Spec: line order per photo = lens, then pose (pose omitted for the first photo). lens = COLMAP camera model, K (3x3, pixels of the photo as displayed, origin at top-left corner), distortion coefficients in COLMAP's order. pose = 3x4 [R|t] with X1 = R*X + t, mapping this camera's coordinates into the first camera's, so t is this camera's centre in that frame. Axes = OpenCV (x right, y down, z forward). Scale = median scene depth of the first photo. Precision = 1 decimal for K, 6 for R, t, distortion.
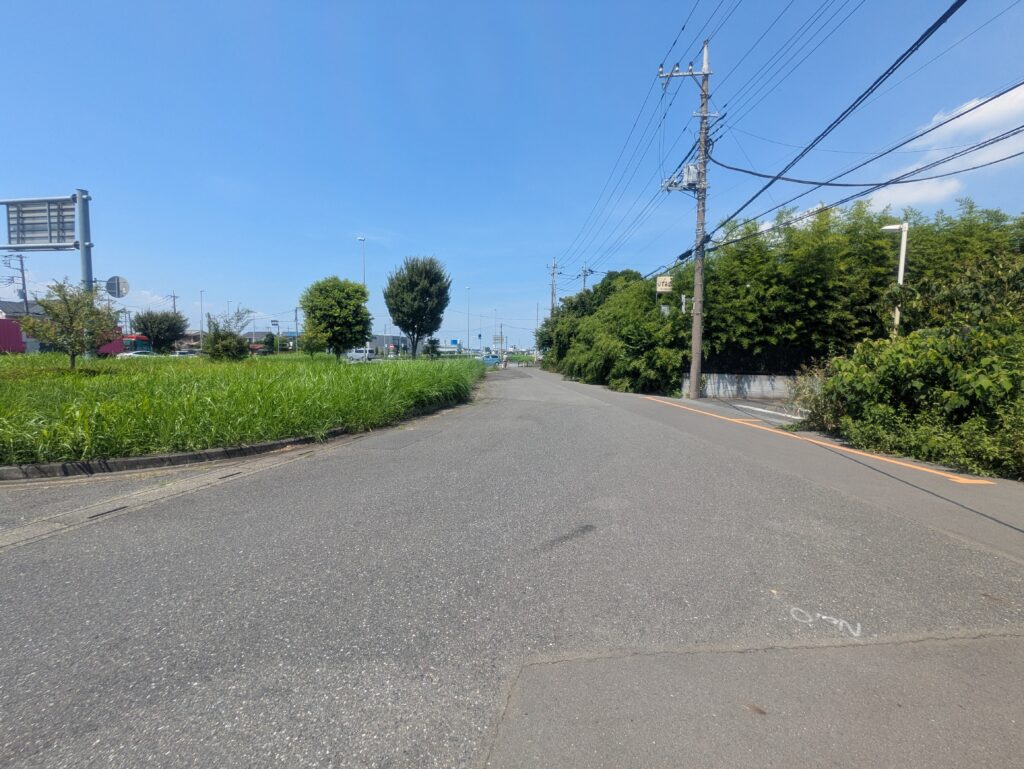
lens RADIAL K [[403.1, 0, 512.0], [0, 403.1, 383.8], [0, 0, 1]] dist [-0.000624, -0.000298]
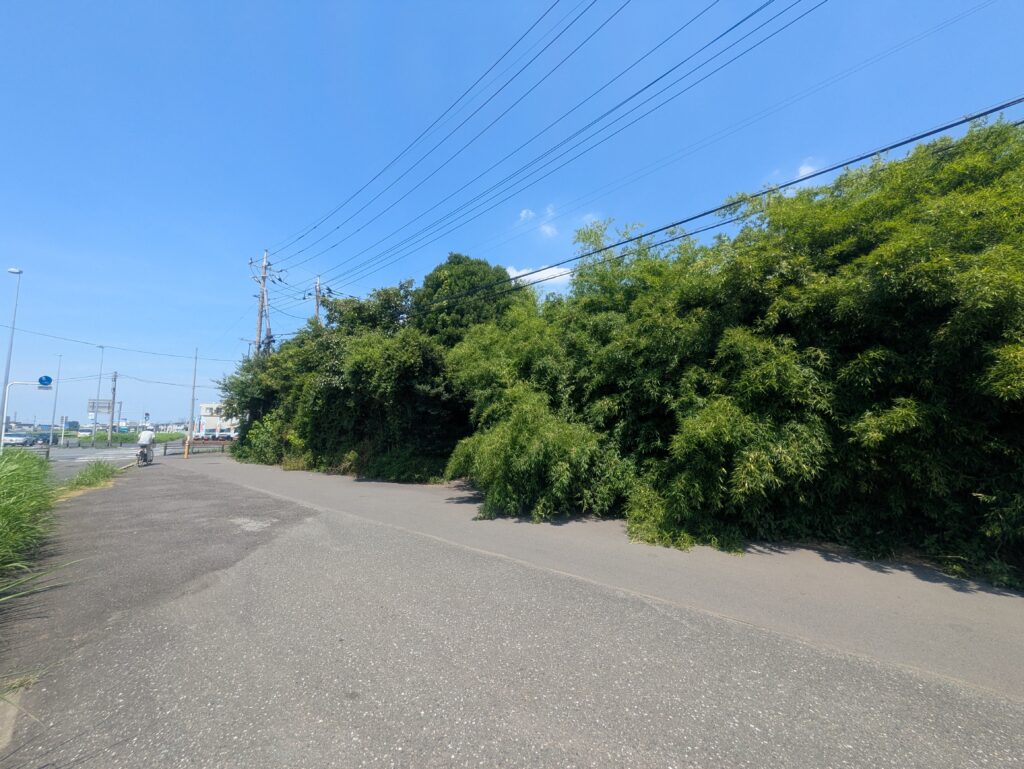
lens RADIAL K [[403.1, 0, 510.0], [0, 403.1, 385.5], [0, 0, 1]] dist [-0.000624, -0.000298]
pose [[0.722399, 0.058264, 0.689018, -0.024827], [0.066269, 0.986024, -0.152859, -0.028017], [-0.688294, 0.156086, 0.708441, 0.429848]]
